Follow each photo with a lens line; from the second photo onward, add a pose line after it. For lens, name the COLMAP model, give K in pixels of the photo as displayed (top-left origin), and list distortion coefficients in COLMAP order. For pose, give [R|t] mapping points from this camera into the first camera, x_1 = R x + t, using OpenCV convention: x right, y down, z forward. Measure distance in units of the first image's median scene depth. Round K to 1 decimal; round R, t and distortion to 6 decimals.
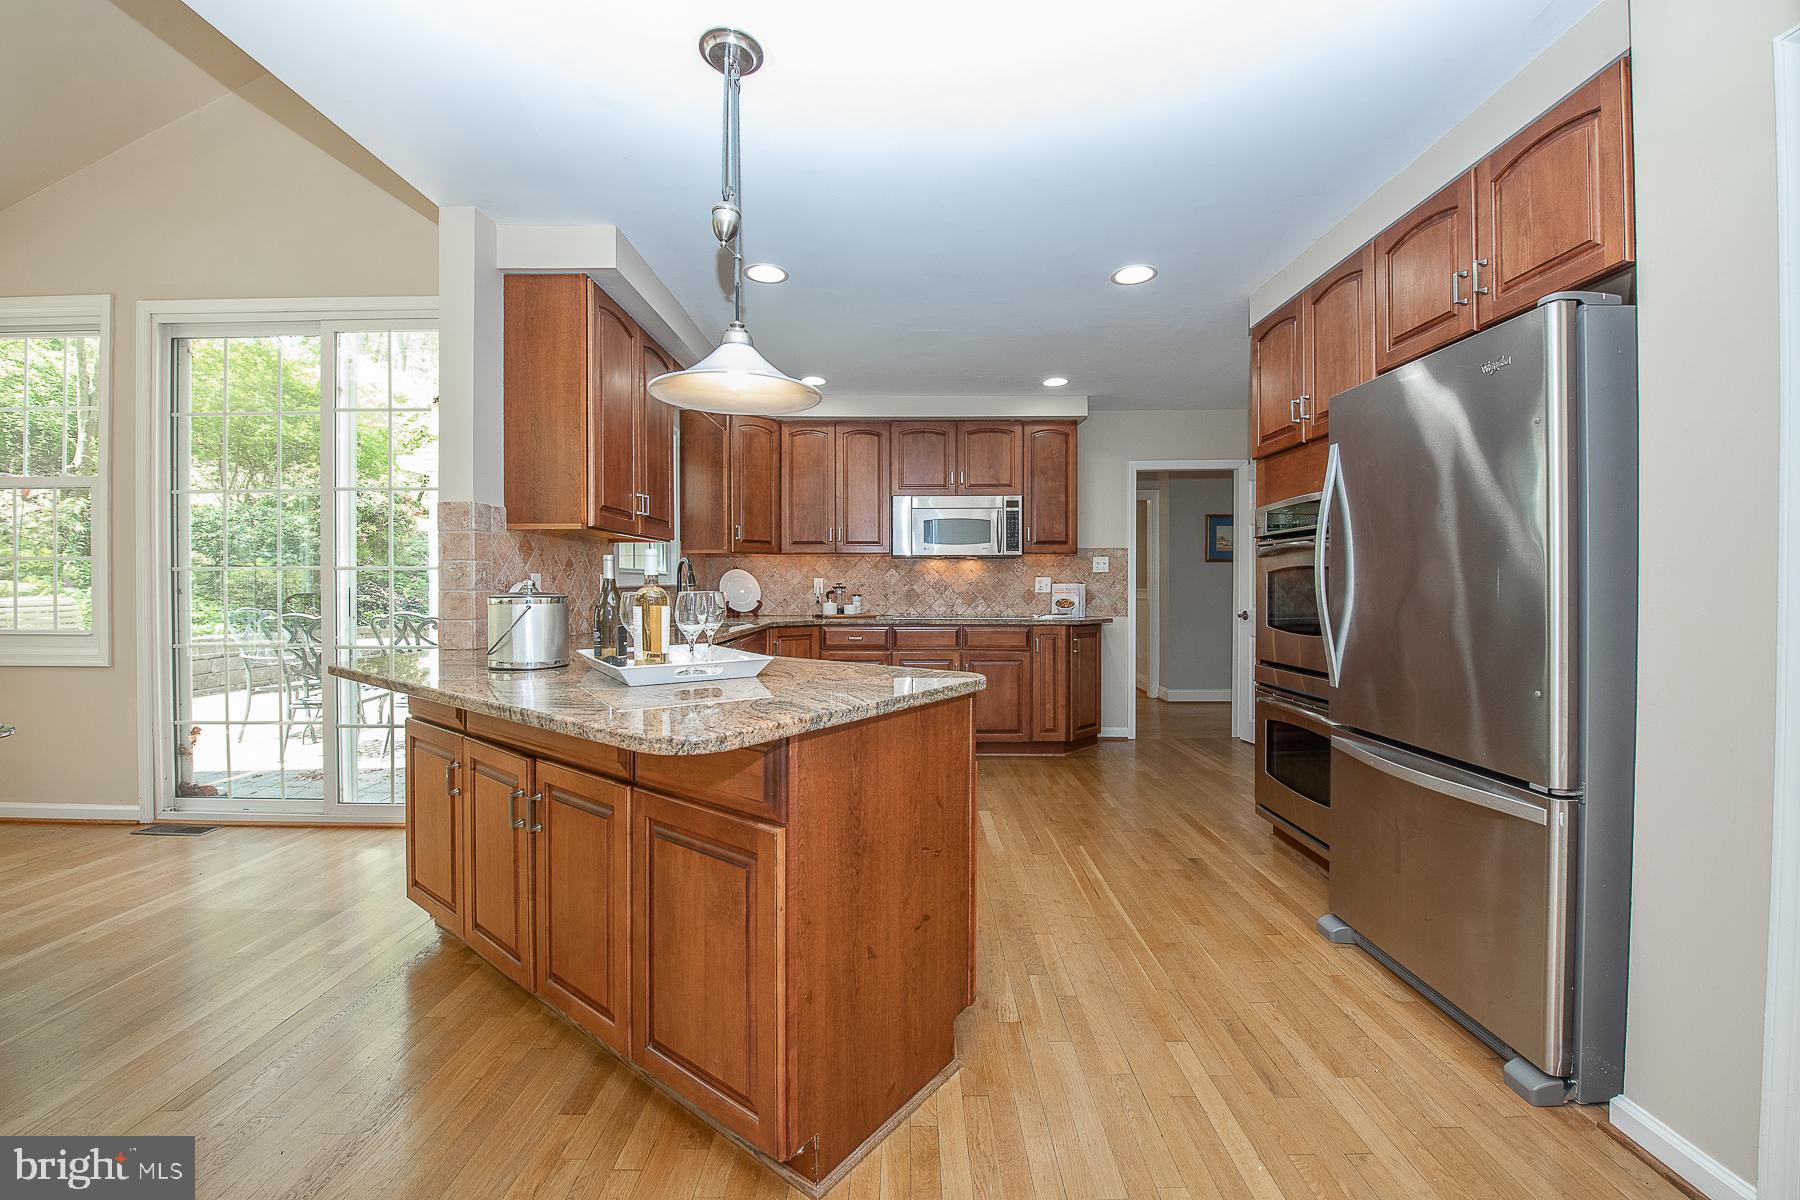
lens RADIAL K [[717.0, 0, 907.5], [0, 717.0, 591.1], [0, 0, 1]] dist [-0.014432, -0.002523]
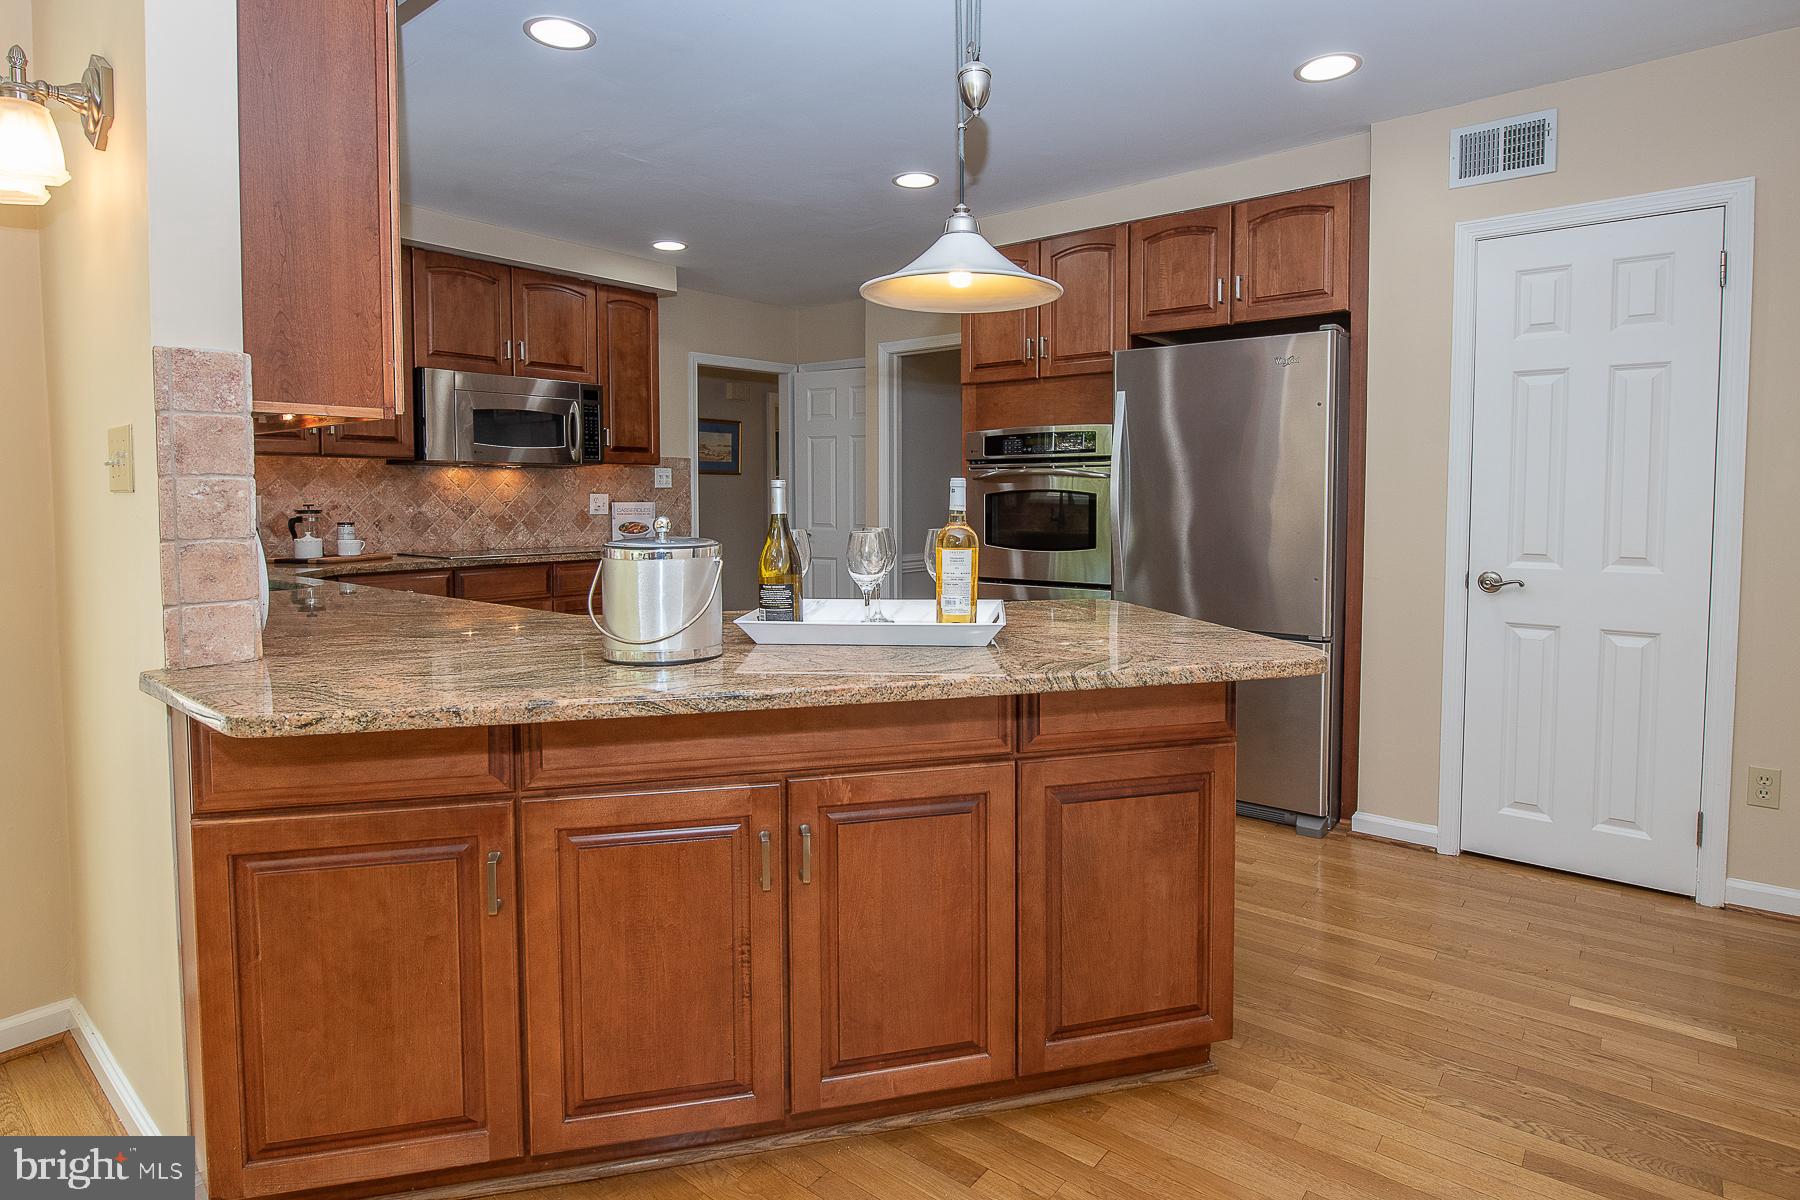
lens RADIAL K [[946.9, 0, 922.9], [0, 946.9, 548.1], [0, 0, 1]] dist [0.000062, -0.000752]
pose [[0.622945, -0.044004, 0.781027, -0.504813], [0.006296, 0.998666, 0.051244, -0.015009], [-0.782240, -0.027004, 0.622392, 0.147911]]
